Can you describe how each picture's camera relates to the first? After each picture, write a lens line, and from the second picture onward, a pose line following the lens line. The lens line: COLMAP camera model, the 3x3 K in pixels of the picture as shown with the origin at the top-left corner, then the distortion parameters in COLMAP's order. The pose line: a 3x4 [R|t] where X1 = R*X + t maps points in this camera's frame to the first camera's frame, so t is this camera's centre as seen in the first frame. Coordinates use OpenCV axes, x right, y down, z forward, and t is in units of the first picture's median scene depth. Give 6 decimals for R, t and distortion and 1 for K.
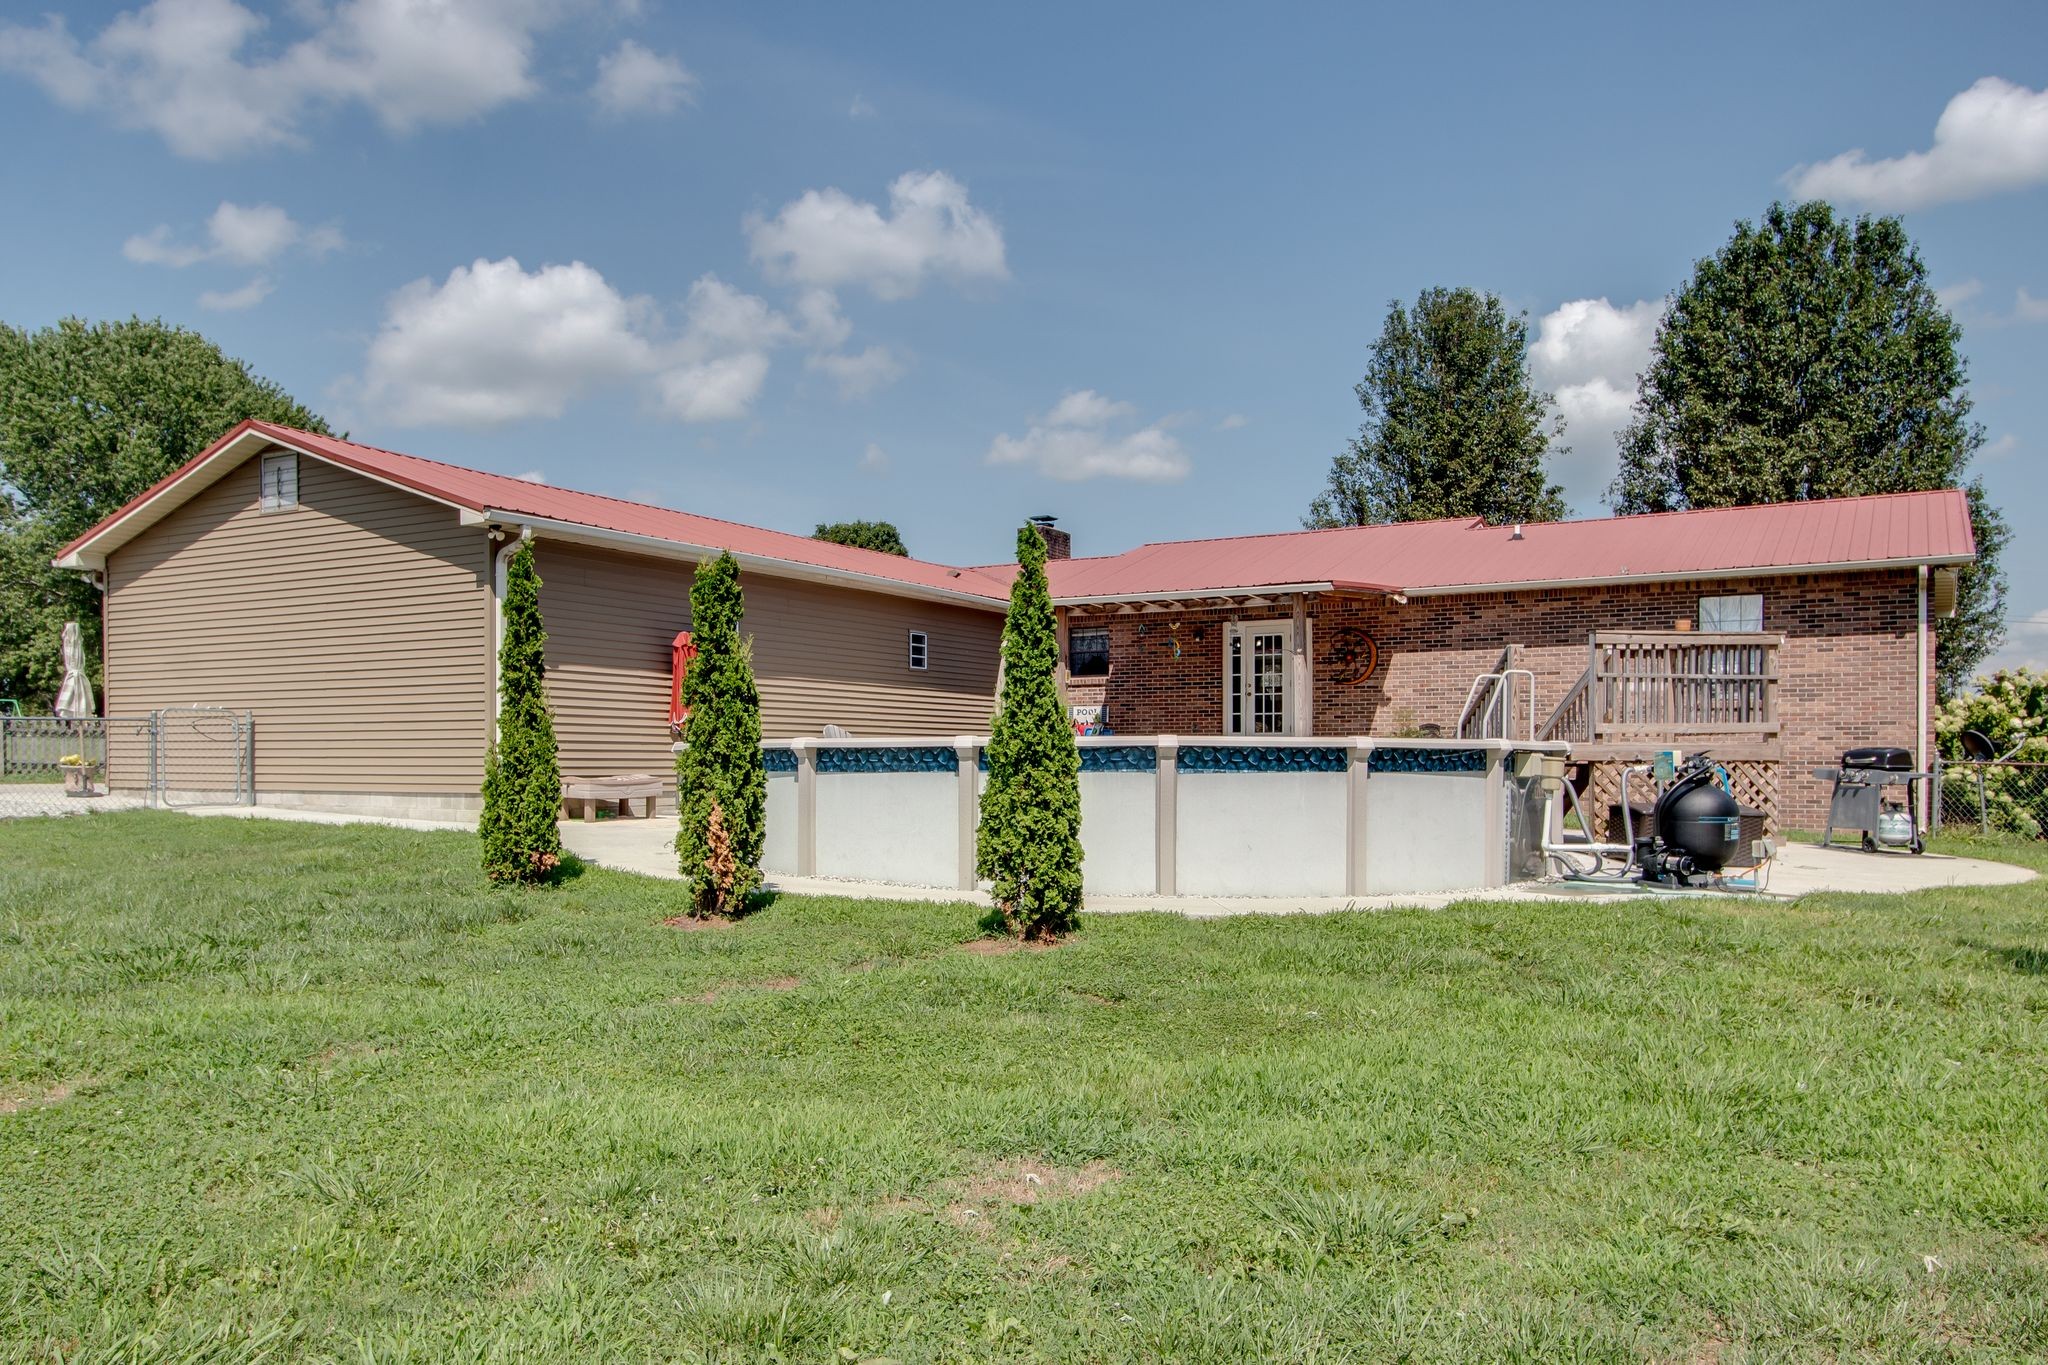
lens RADIAL K [[1628.8, 0, 1020.8], [0, 1628.8, 692.4], [0, 0, 1]] dist [0.067270, 0.002503]
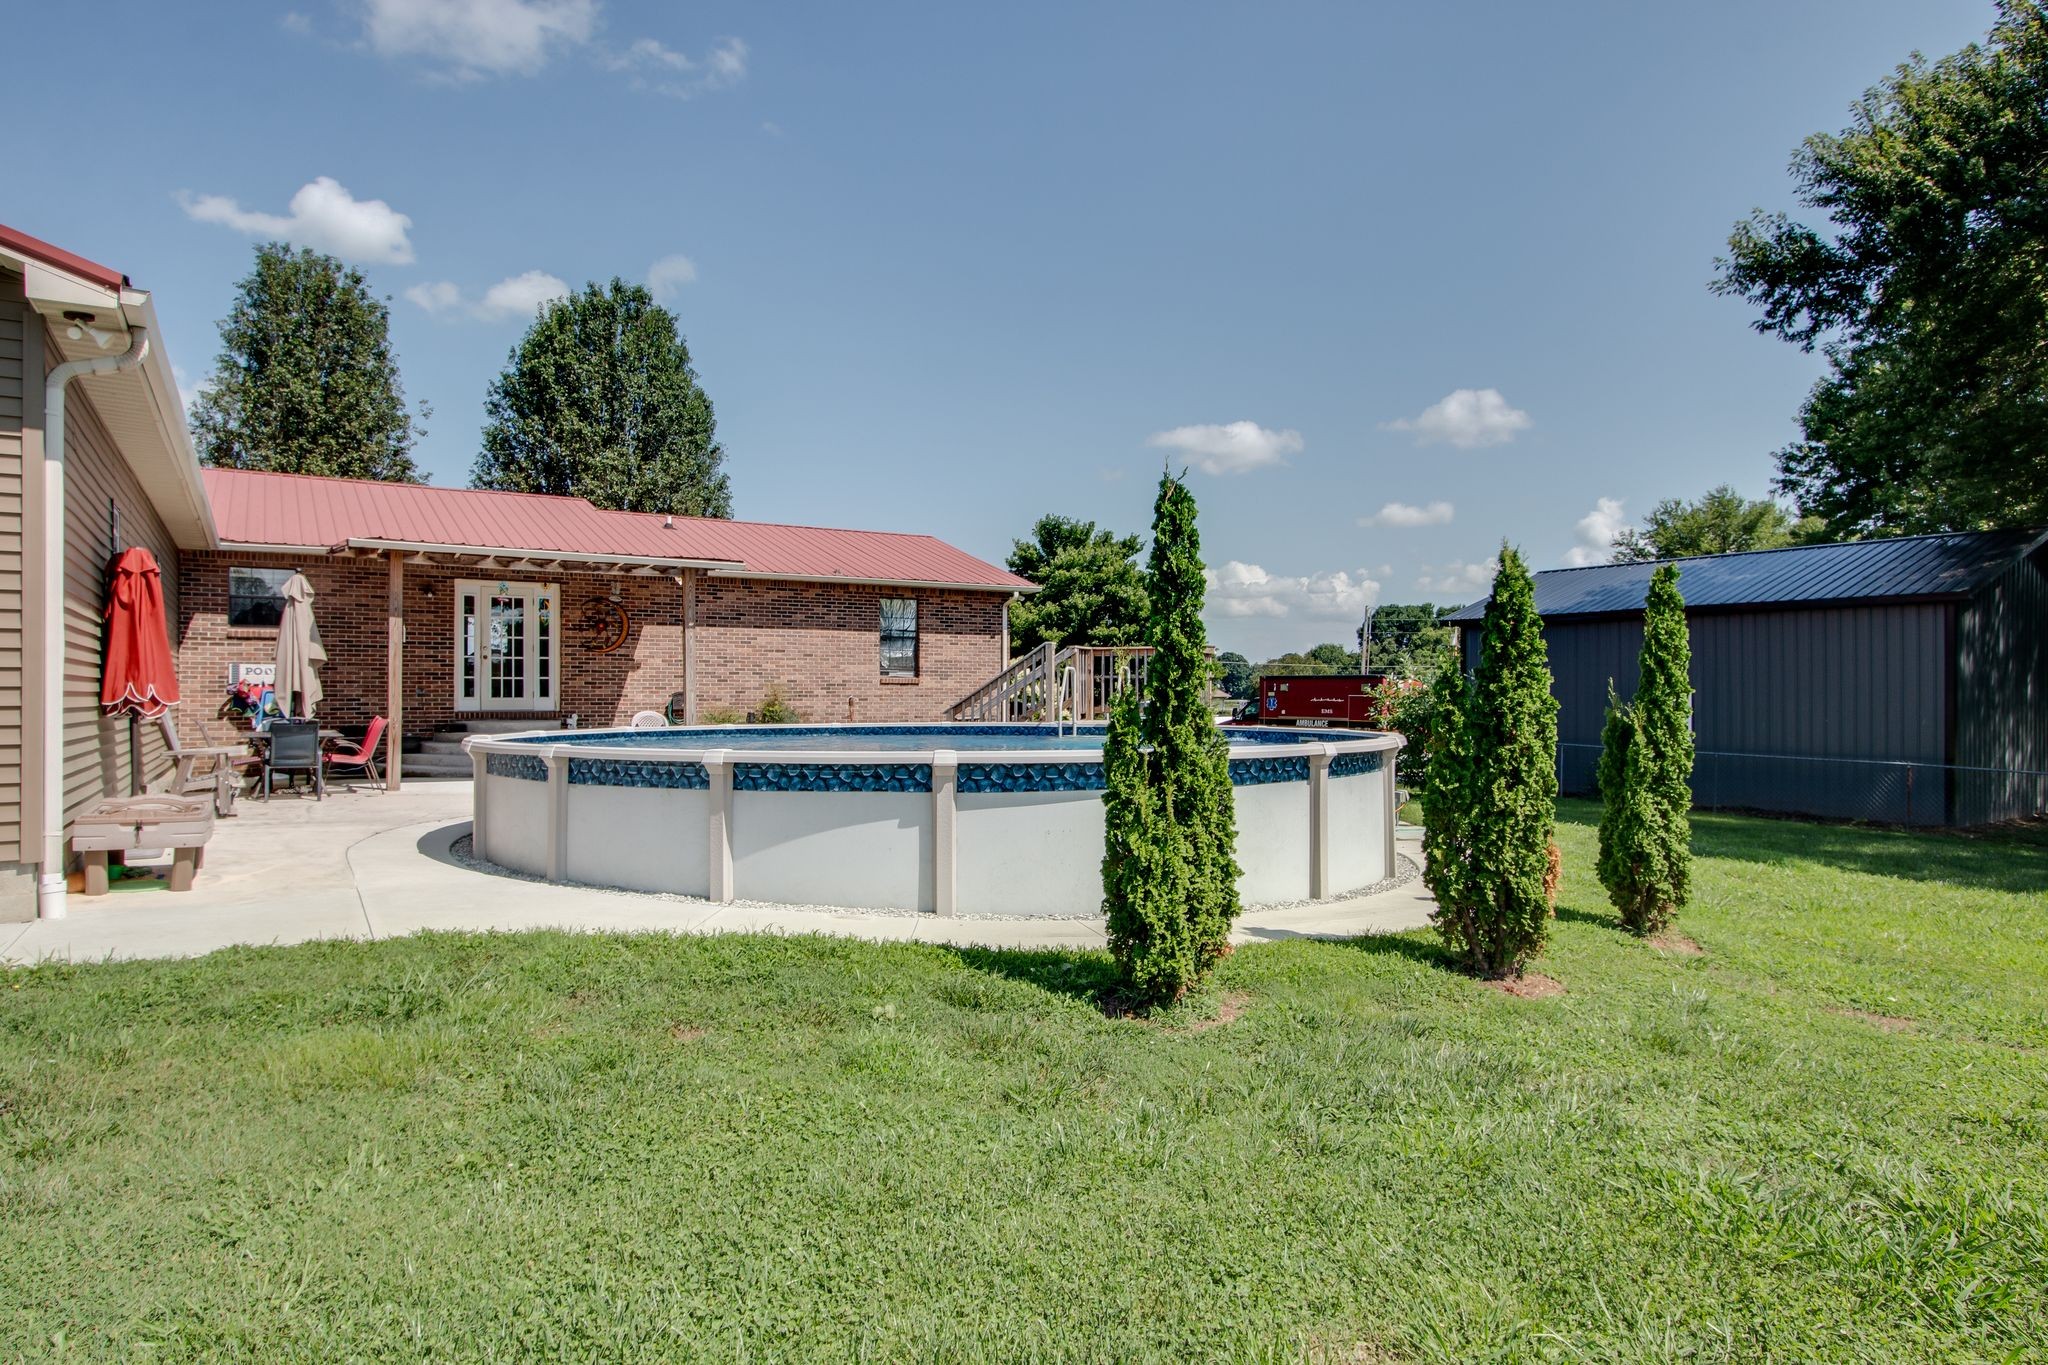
lens RADIAL K [[1199.3, 0, 1031.4], [0, 1199.3, 720.3], [0, 0, 1]] dist [-0.006901, 0.003192]
pose [[0.480029, -0.016523, 0.877097, -0.337944], [-0.044639, 0.998067, 0.043233, -0.006958], [-0.876116, -0.059906, 0.478363, 0.399625]]
